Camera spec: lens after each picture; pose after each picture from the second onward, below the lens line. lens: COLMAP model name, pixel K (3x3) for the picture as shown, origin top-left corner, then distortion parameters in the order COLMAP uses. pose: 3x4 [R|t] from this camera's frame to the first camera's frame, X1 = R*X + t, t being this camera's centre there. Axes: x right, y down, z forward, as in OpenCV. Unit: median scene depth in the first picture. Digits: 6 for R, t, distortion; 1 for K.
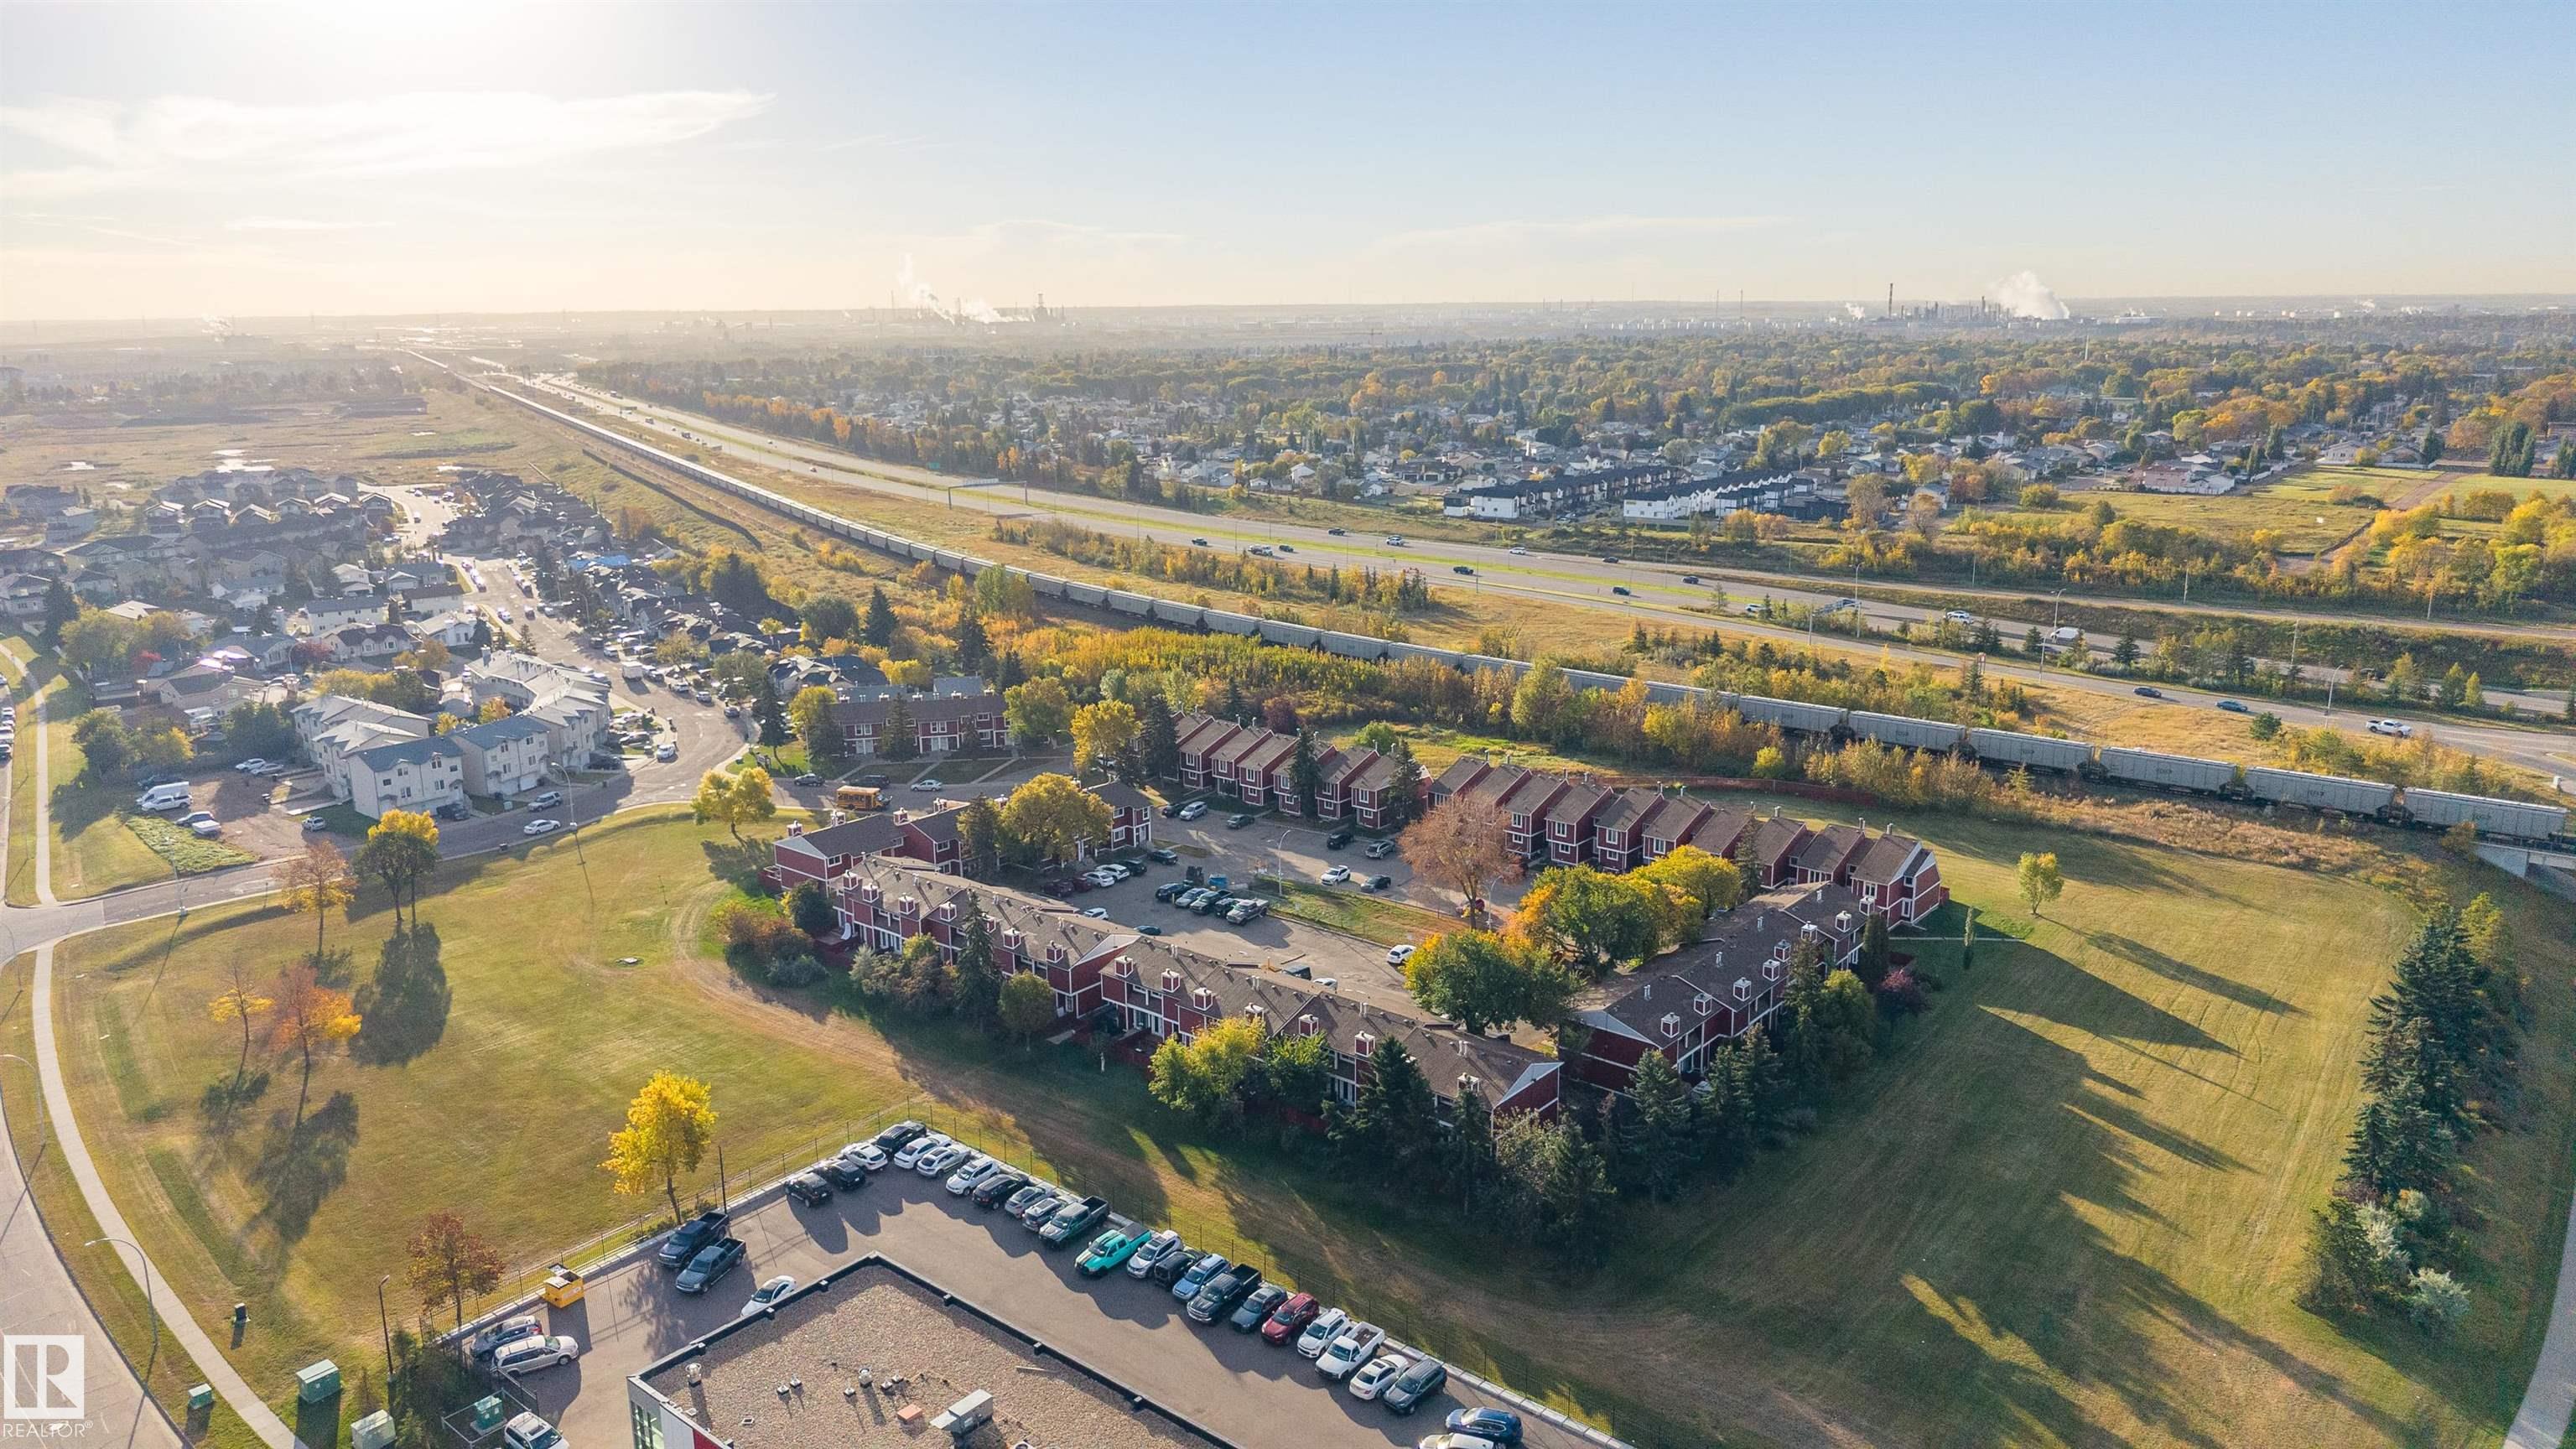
lens RADIAL K [[1722.4, 0, 1288.0], [0, 1722.4, 724.5], [0, 0, 1]] dist [0.069227, -0.102851]
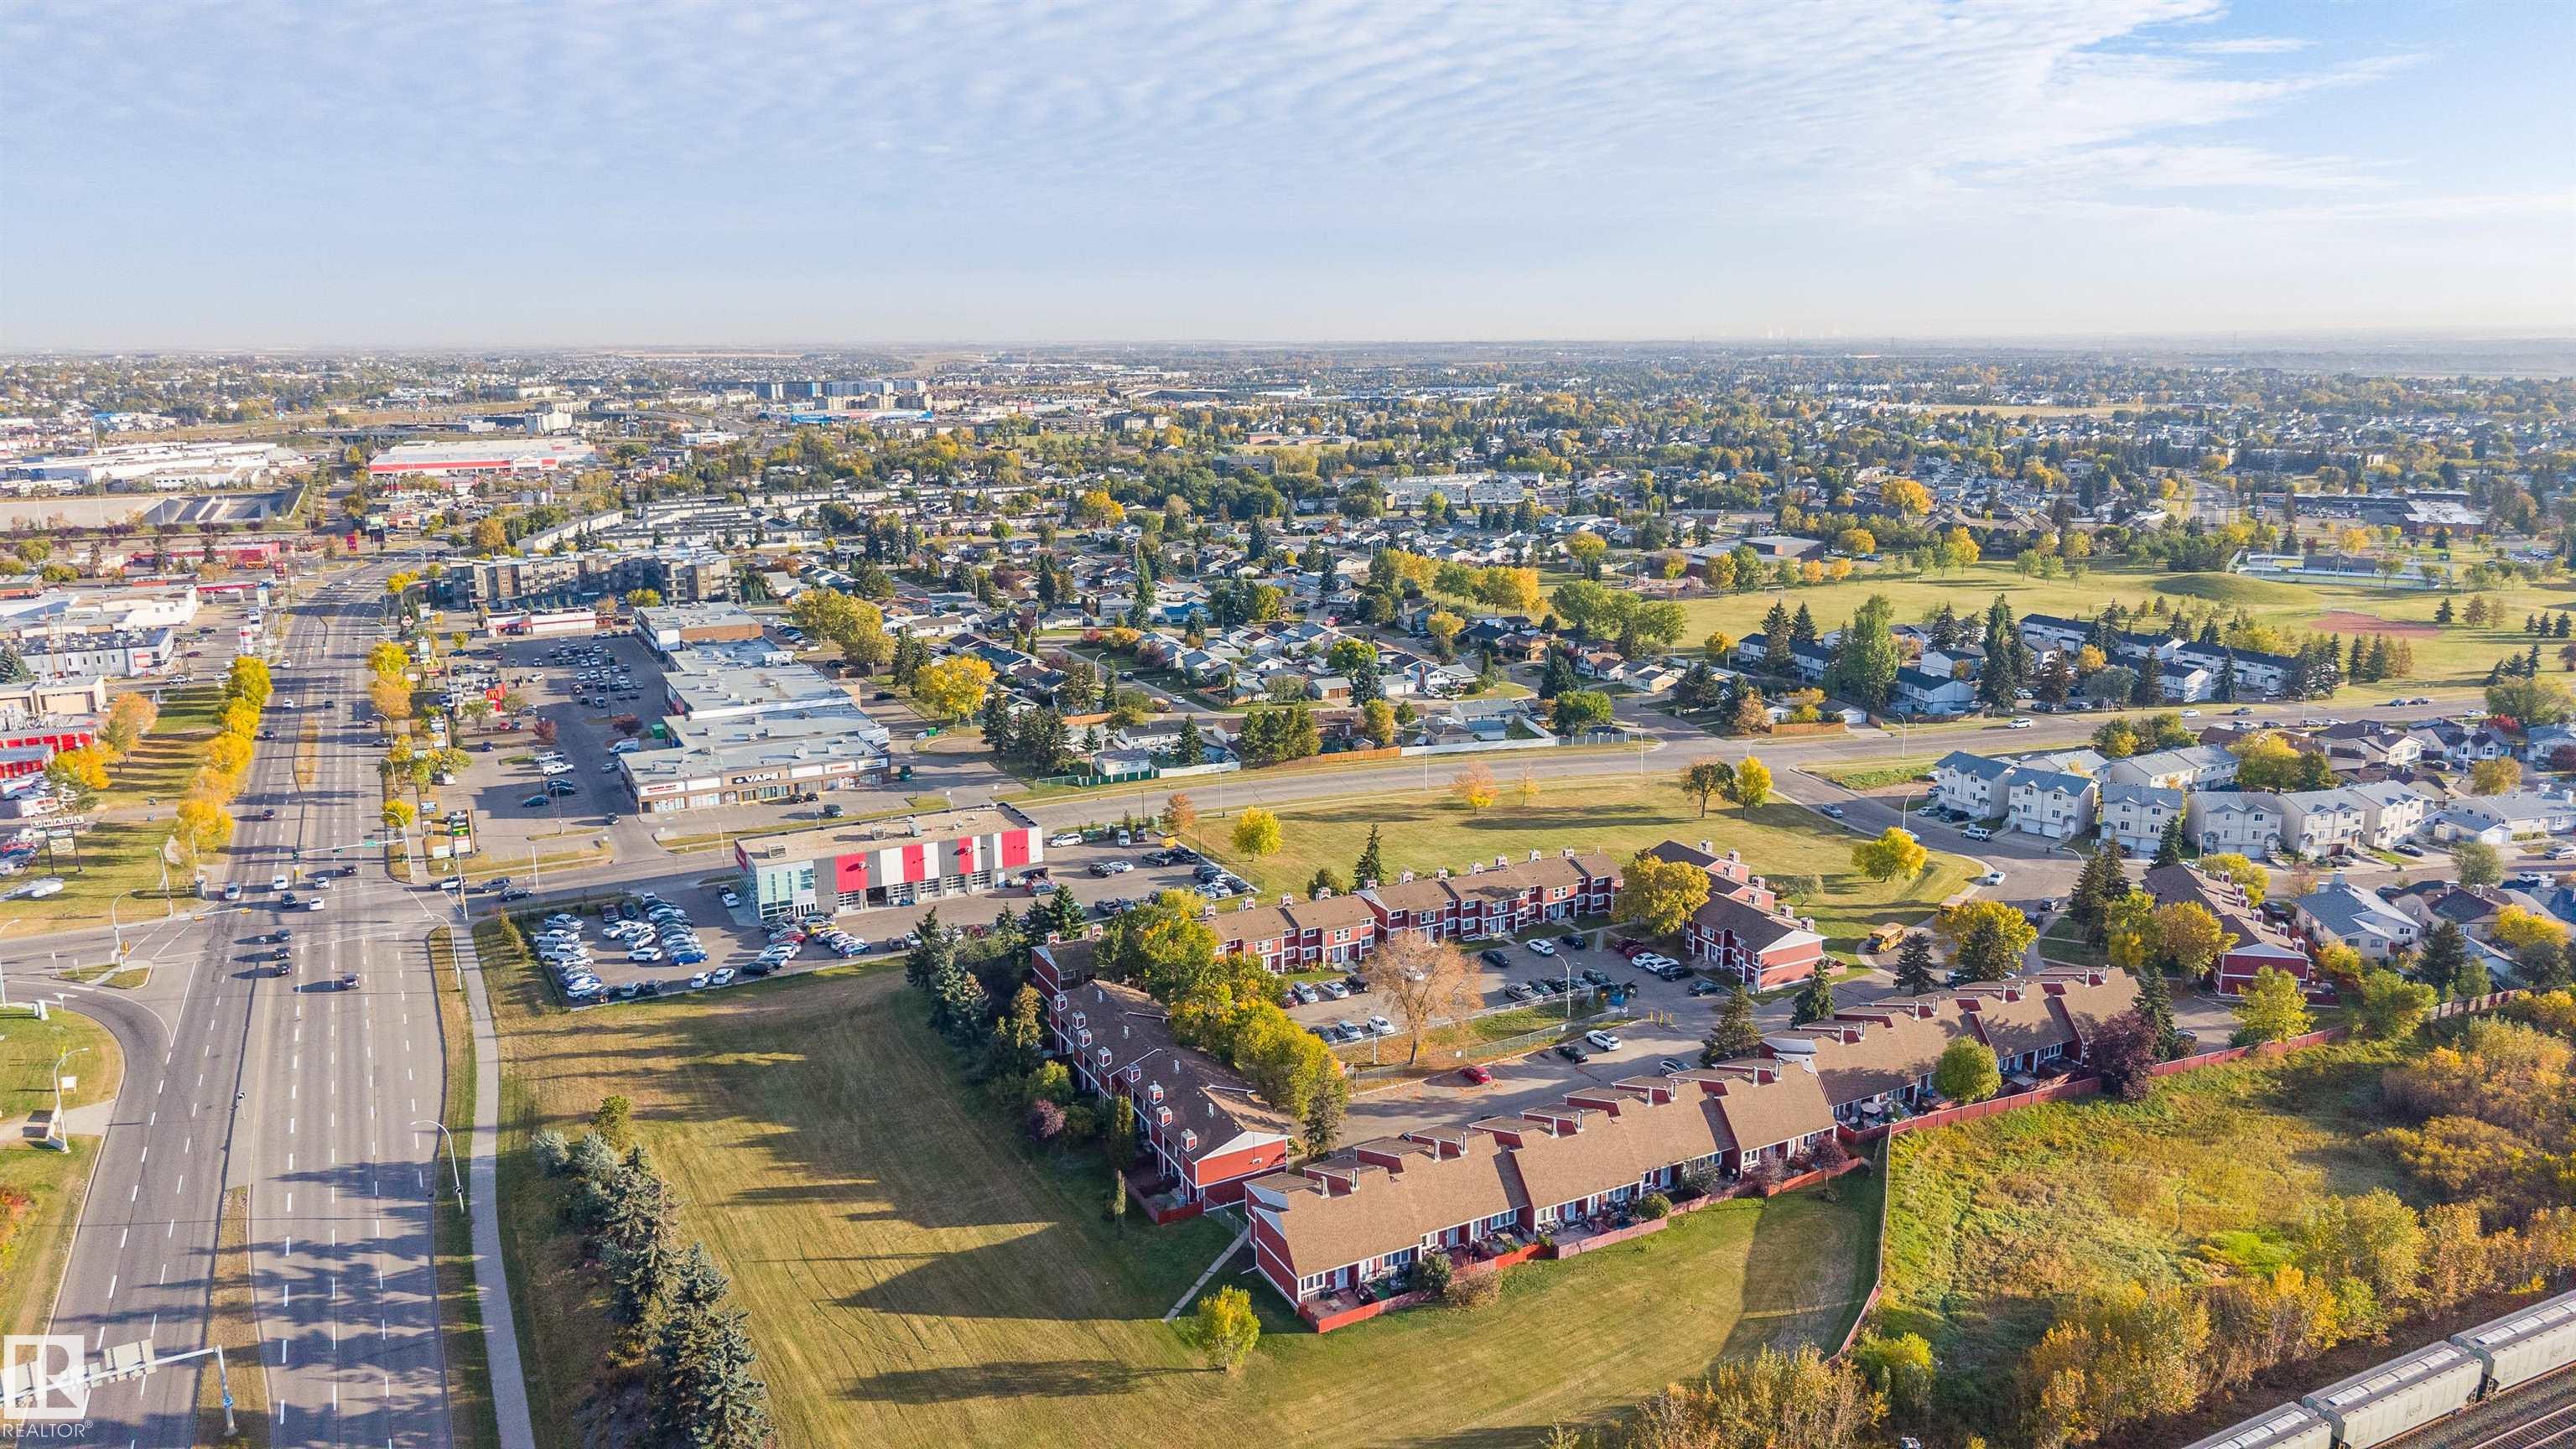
lens RADIAL K [[1729.8, 0, 1288.0], [0, 1729.8, 724.5], [0, 0, 1]] dist [0.004717, -0.001306]
pose [[-0.383753, 0.218969, -0.897099, 0.932934], [-0.204405, 0.927238, 0.313764, -0.349247], [0.900529, 0.303780, -0.311072, 1.069473]]
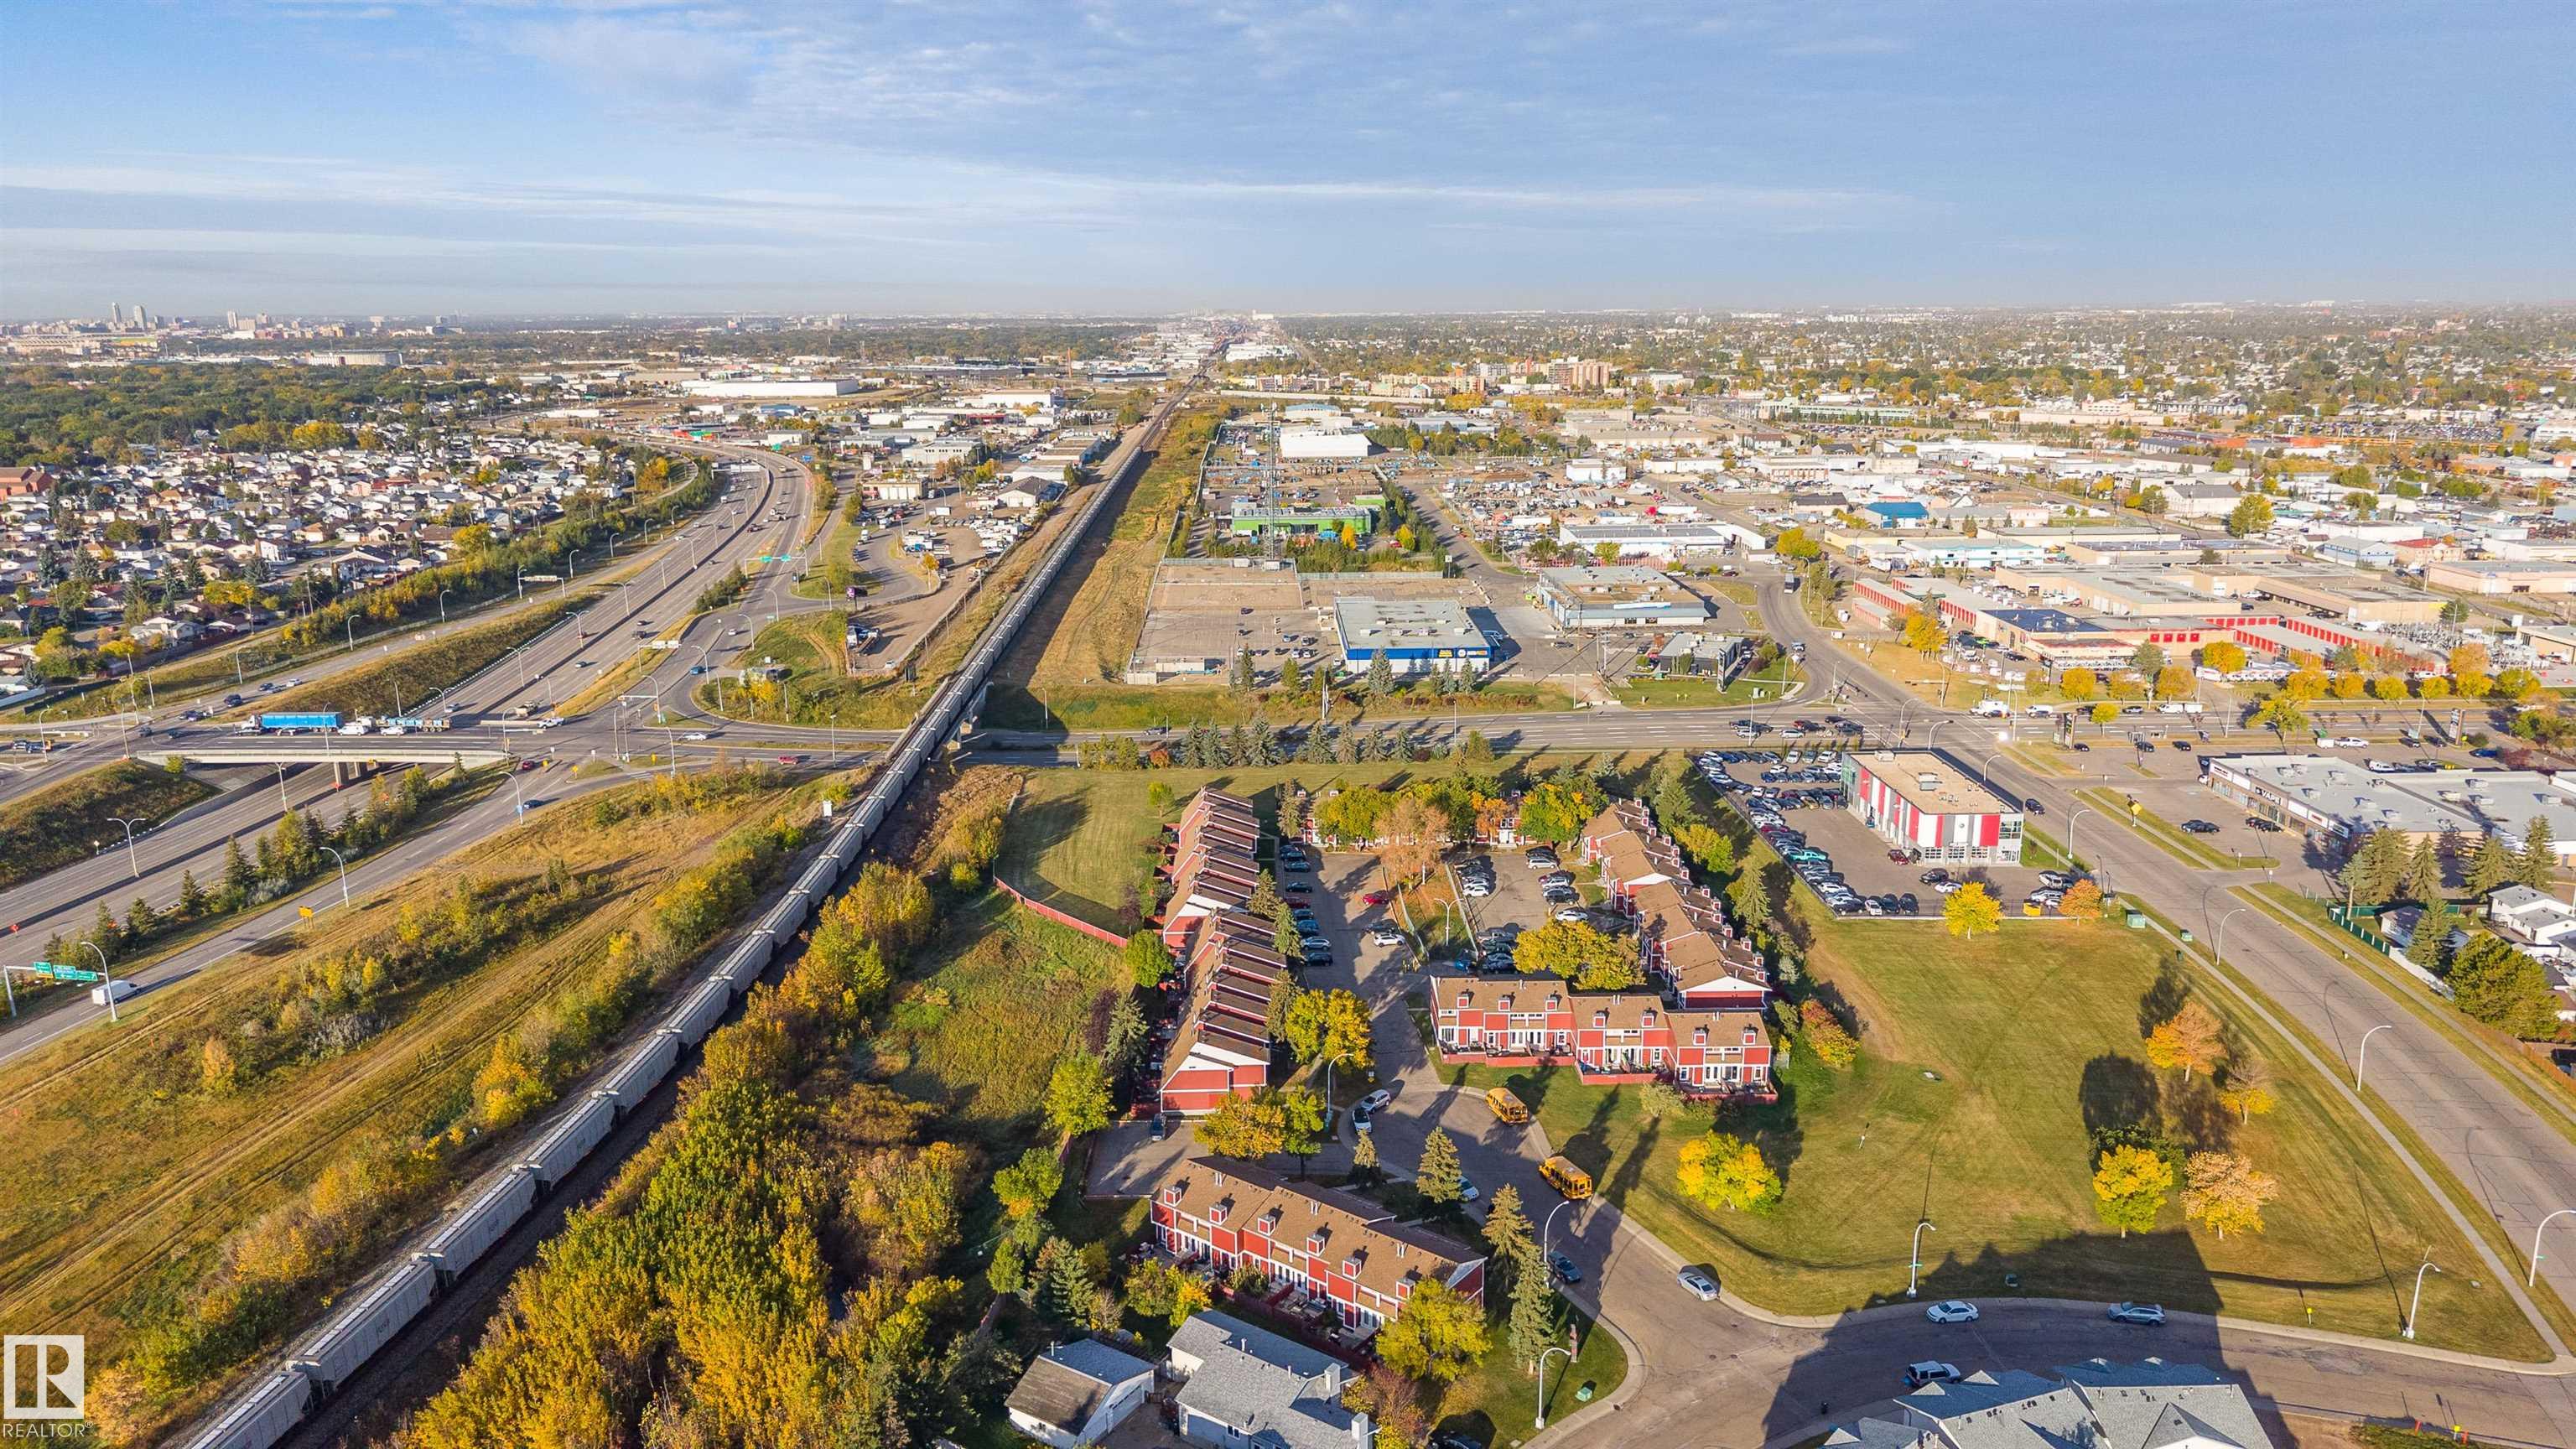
lens RADIAL K [[1730.5, 0, 1288.0], [0, 1730.5, 724.5], [0, 0, 1]] dist [-0.005386, -0.007258]
pose [[-0.649888, -0.158174, 0.743389, -0.829968], [0.197732, 0.909235, 0.366324, -0.527713], [-0.733858, 0.385061, -0.559625, 1.673820]]
